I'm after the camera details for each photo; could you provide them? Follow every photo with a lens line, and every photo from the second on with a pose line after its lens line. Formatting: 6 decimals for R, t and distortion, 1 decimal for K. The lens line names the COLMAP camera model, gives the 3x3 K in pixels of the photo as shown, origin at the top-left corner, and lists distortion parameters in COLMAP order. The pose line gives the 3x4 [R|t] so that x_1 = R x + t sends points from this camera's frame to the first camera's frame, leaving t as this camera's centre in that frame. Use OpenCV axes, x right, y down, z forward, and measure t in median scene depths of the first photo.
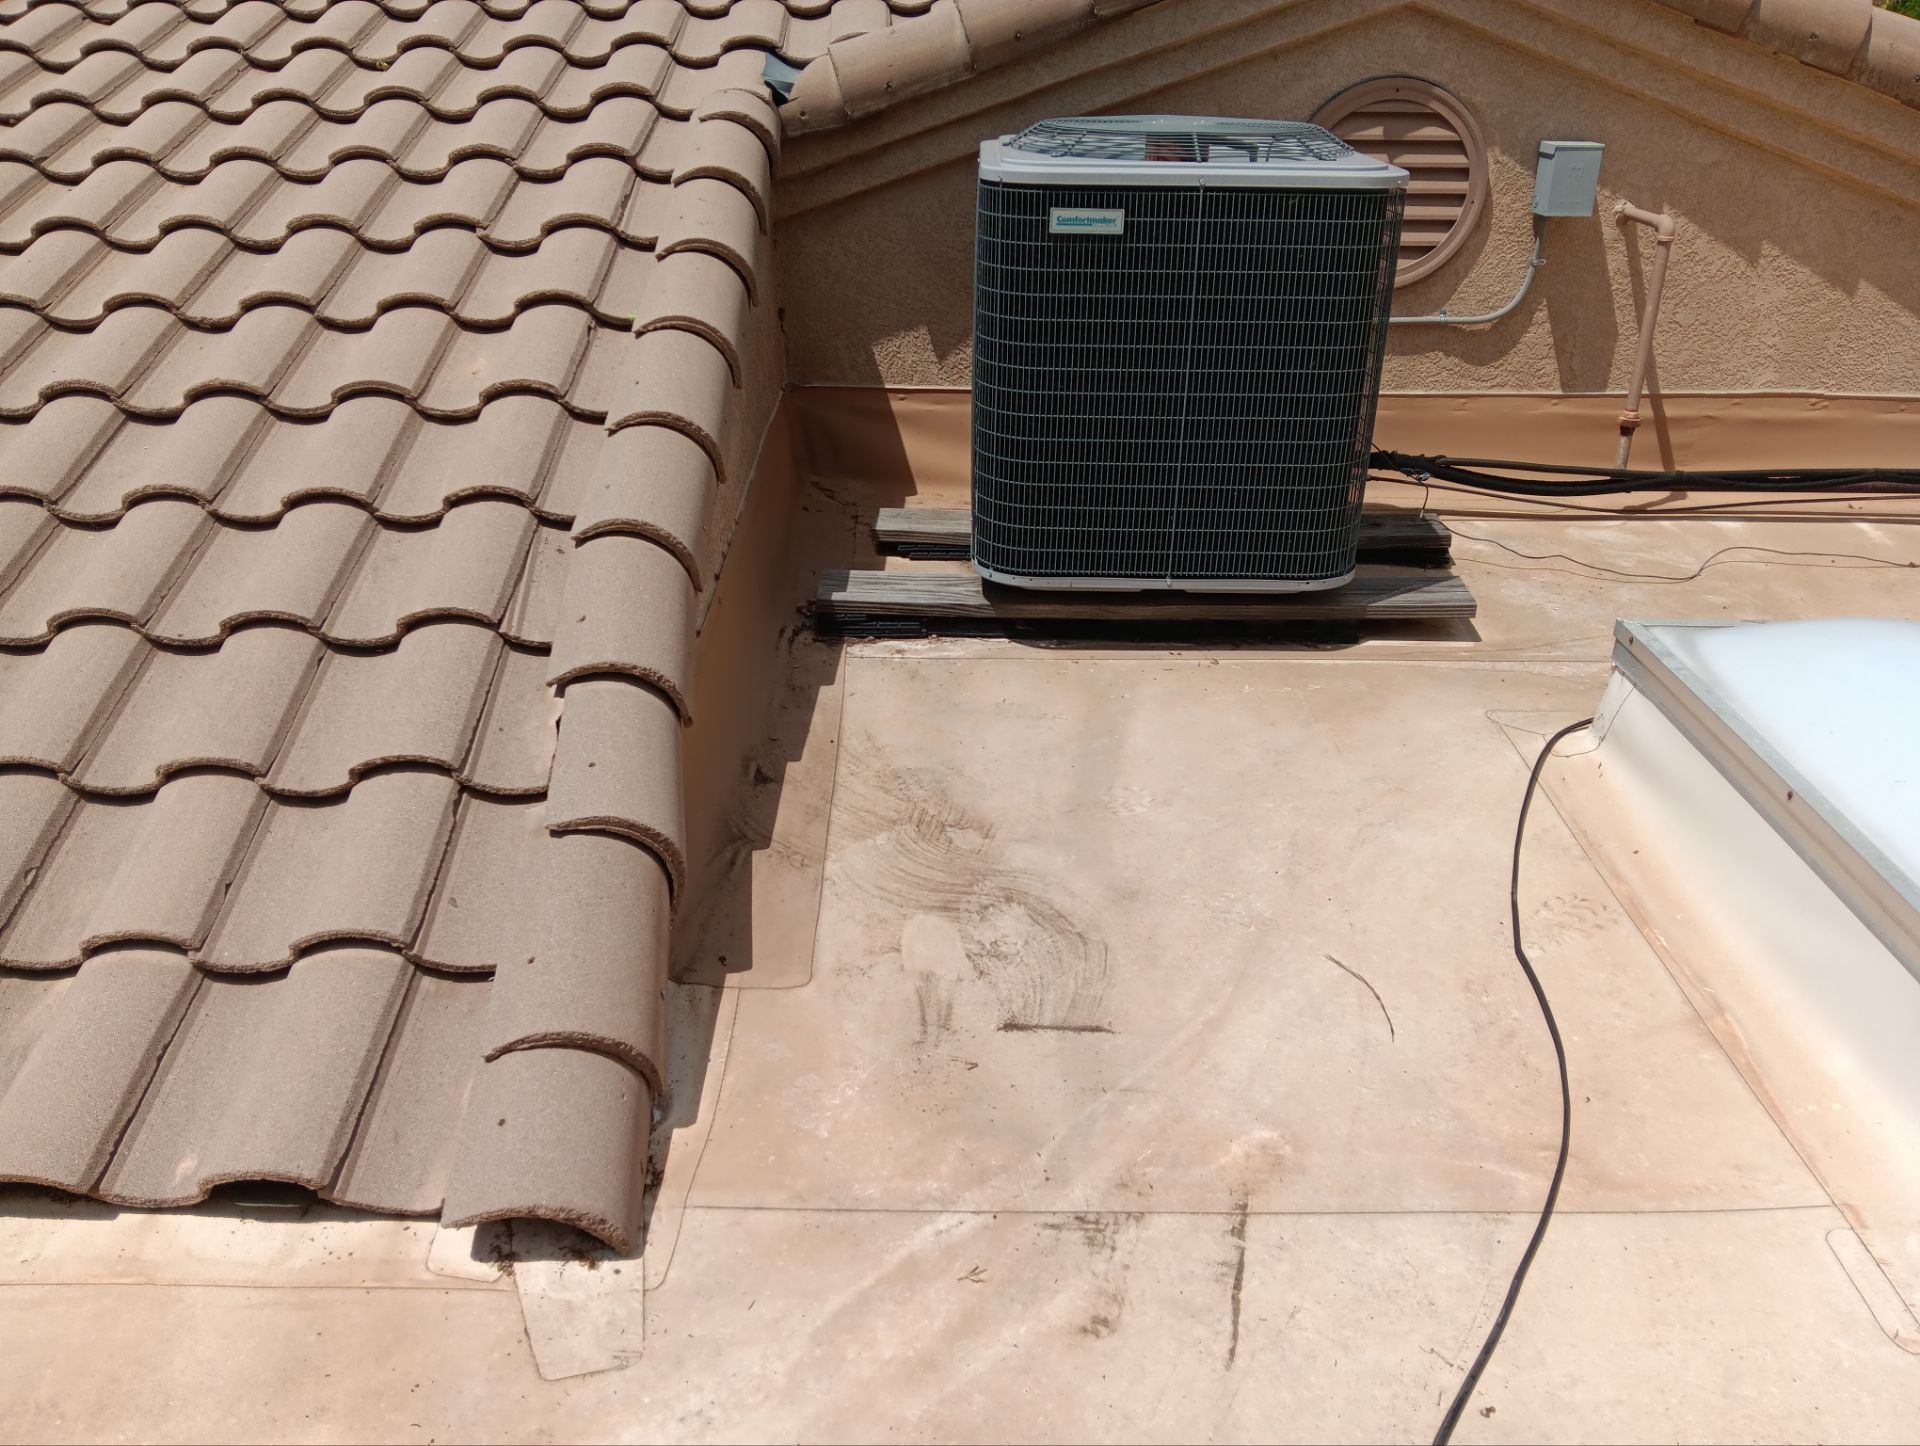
lens RADIAL K [[1498.3, 0, 960.0], [0, 1498.3, 723.0], [0, 0, 1]] dist [-0.000754, -0.057232]
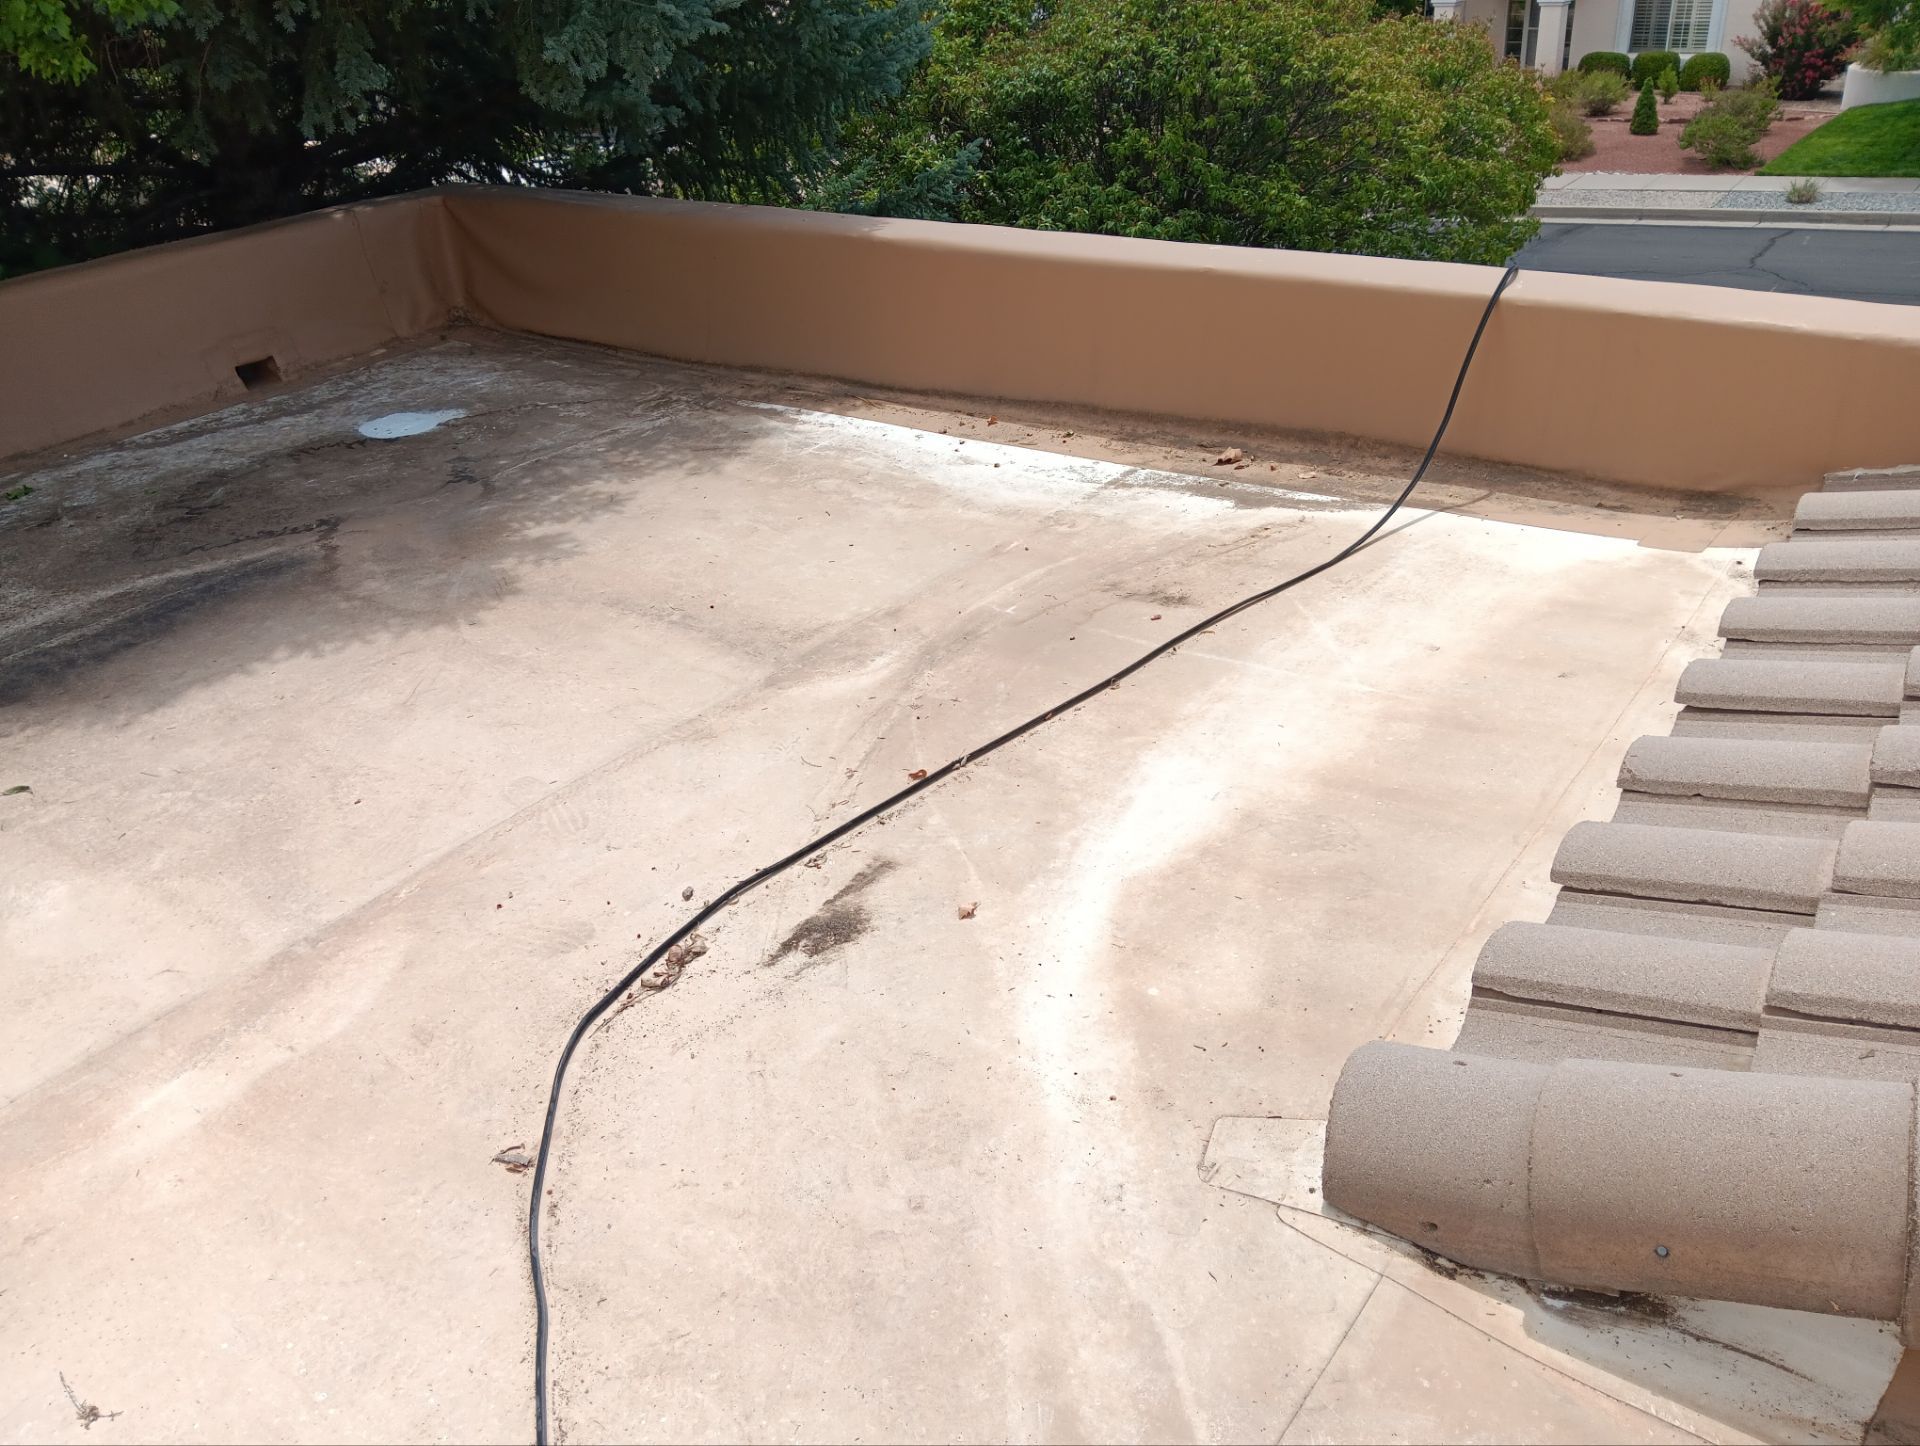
lens RADIAL K [[1498.3, 0, 960.0], [0, 1498.3, 723.0], [0, 0, 1]] dist [-0.000754, -0.057232]
pose [[-0.630632, 0.398102, -0.666197, 0.401412], [-0.272975, 0.689774, 0.670594, -0.393422], [0.726490, 0.604753, -0.326322, 0.871235]]
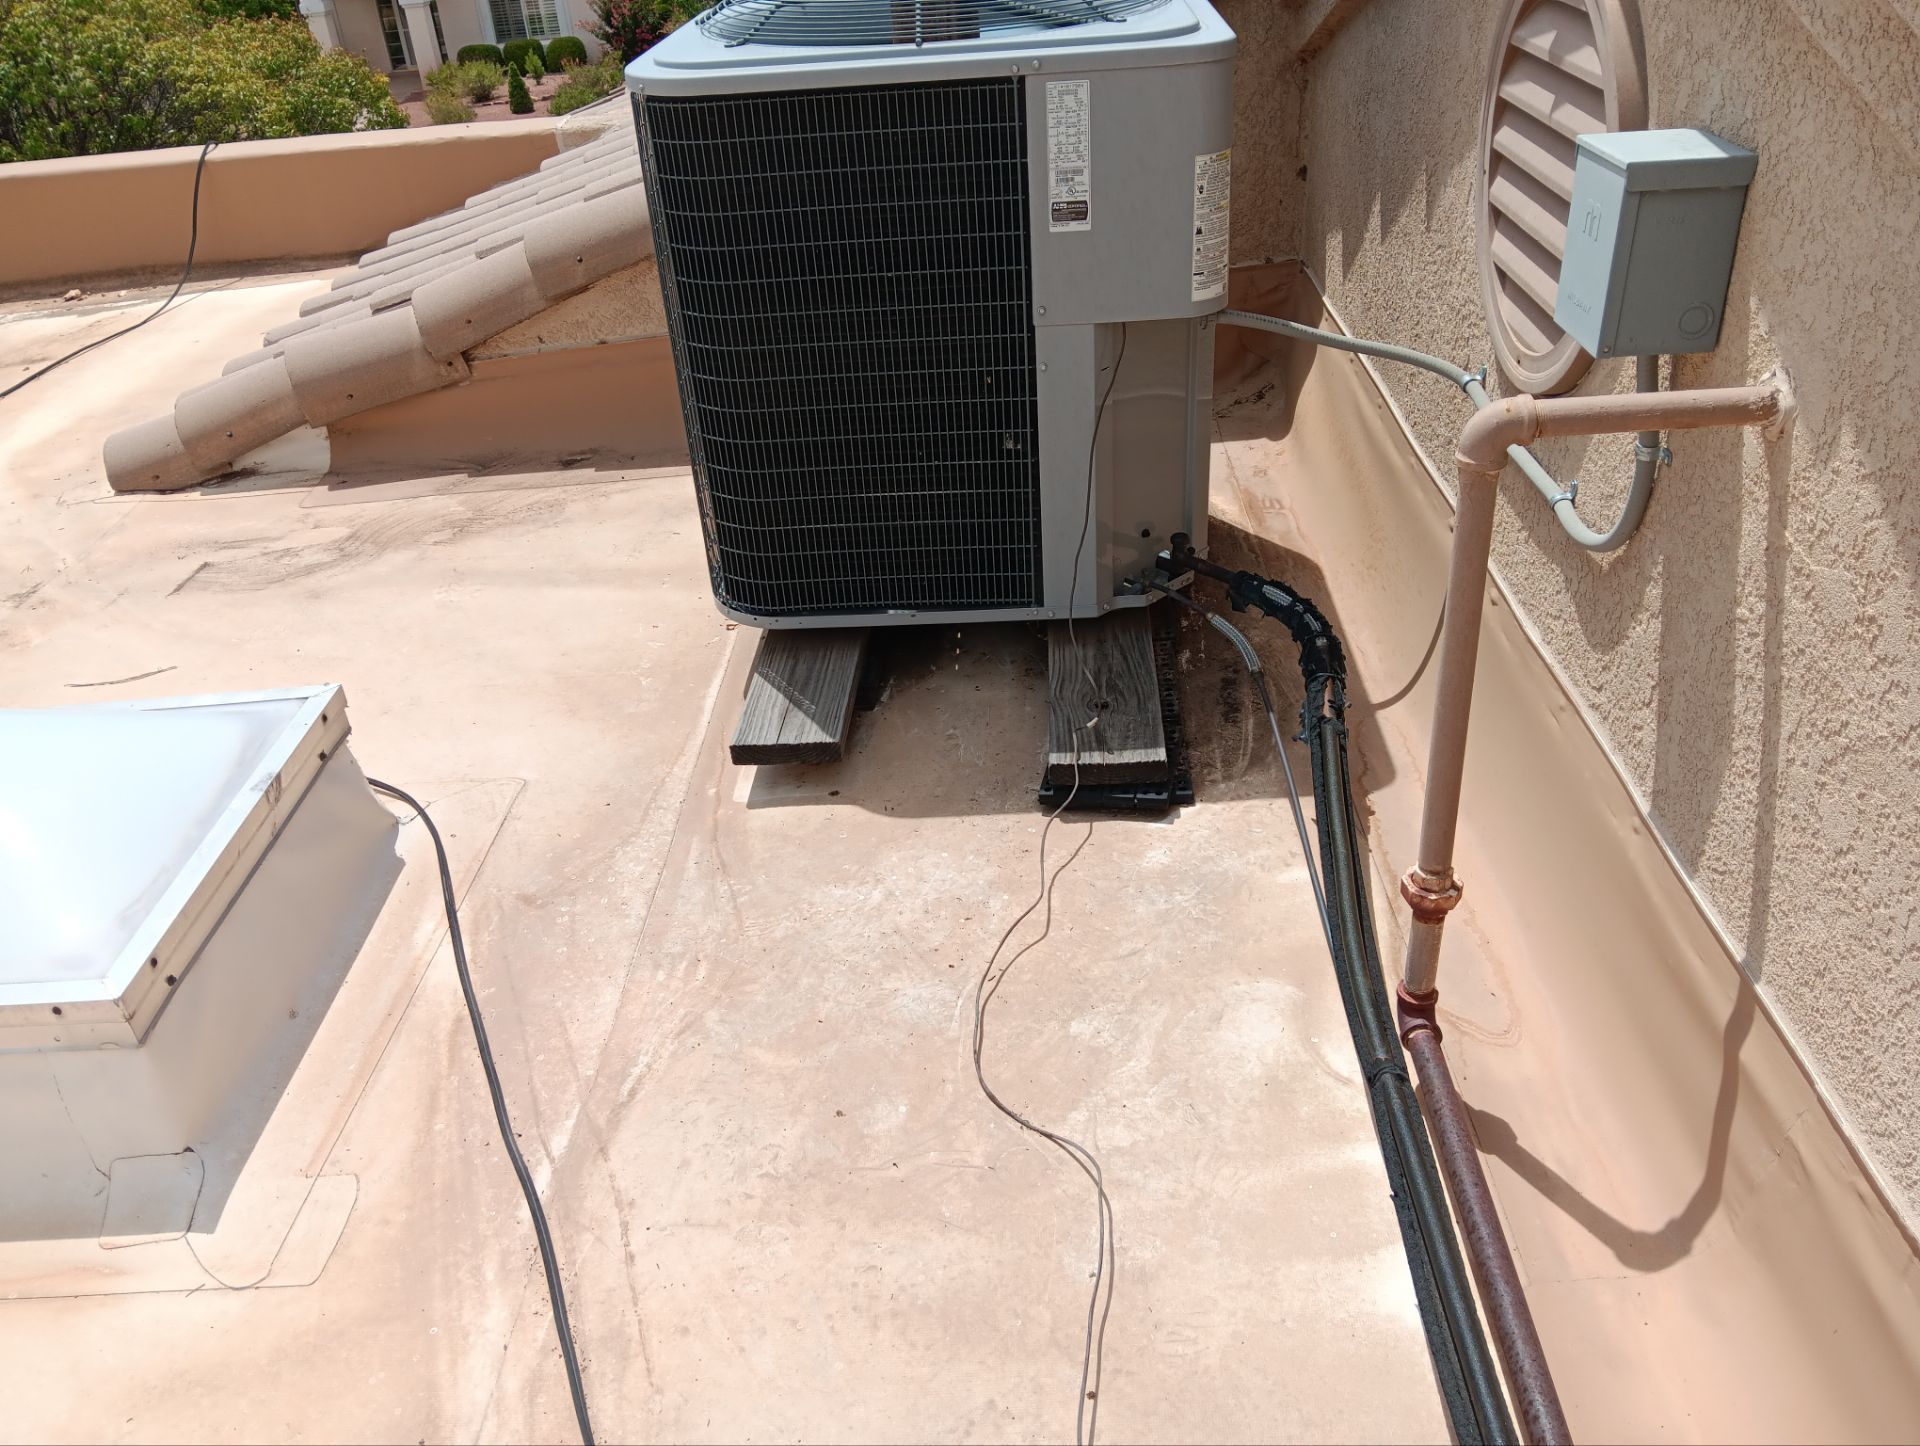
lens RADIAL K [[1498.3, 0, 960.0], [0, 1498.3, 723.0], [0, 0, 1]] dist [-0.000754, -0.057232]
pose [[-0.045606, 0.504369, -0.862283, 1.591949], [-0.359264, 0.797146, 0.485271, -0.784683], [0.932121, 0.331919, 0.144847, 1.766566]]
